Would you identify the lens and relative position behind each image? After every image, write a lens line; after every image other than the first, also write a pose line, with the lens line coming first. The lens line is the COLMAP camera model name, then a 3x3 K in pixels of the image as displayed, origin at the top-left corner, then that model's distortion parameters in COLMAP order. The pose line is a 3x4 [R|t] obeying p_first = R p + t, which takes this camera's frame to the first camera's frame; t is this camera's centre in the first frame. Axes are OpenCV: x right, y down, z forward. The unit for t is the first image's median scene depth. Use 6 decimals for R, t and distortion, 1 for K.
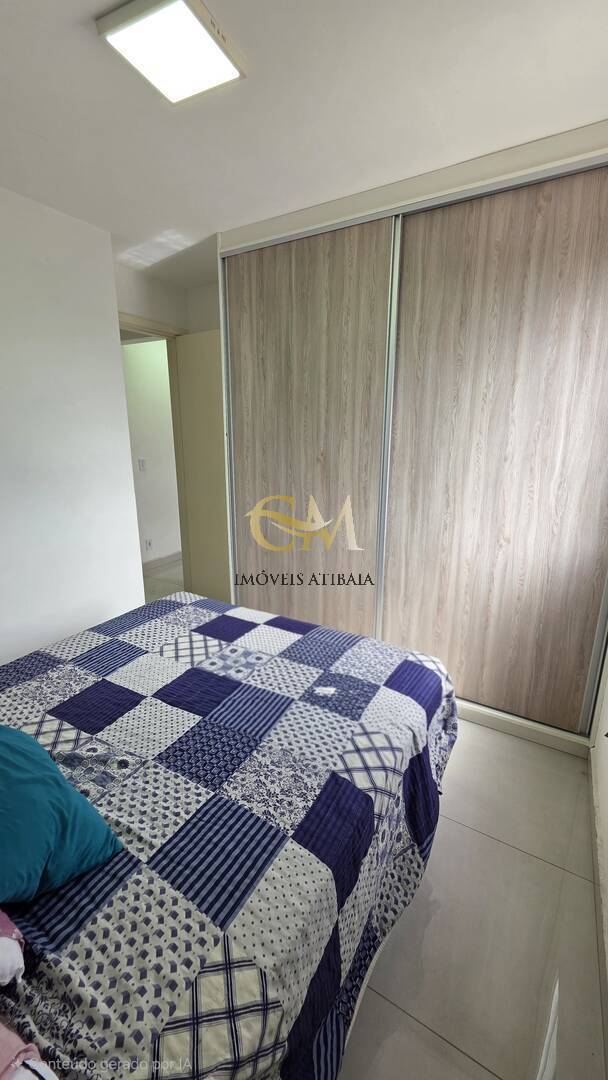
lens RADIAL K [[429.4, 0, 308.5], [0, 429.4, 538.1], [0, 0, 1]] dist [0.001882, 0.000245]
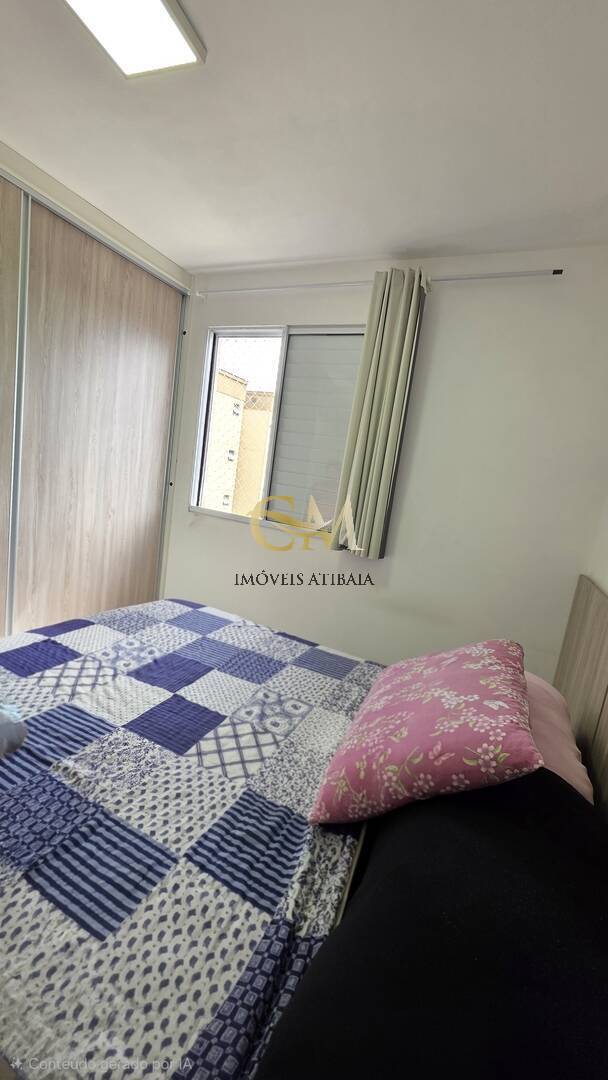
lens RADIAL K [[429.4, 0, 308.5], [0, 429.4, 538.1], [0, 0, 1]] dist [0.001882, 0.000245]
pose [[-0.079960, -0.166850, 0.982735, -0.952022], [0.108736, 0.978548, 0.174987, -0.085275], [-0.990850, 0.120851, -0.060102, 0.523593]]
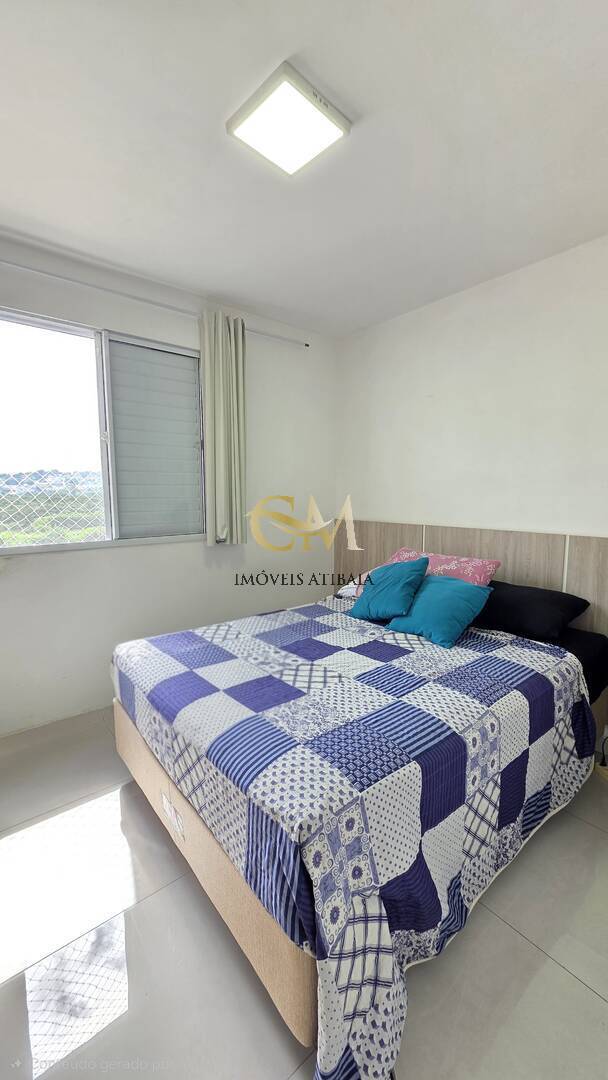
lens RADIAL K [[429.4, 0, 308.5], [0, 429.4, 538.1], [0, 0, 1]] dist [0.001882, 0.000245]
pose [[-0.939317, -0.044490, 0.340154, -0.518641], [0.078856, 0.937001, 0.340310, -0.319295], [-0.333865, 0.346482, -0.876632, 1.550125]]
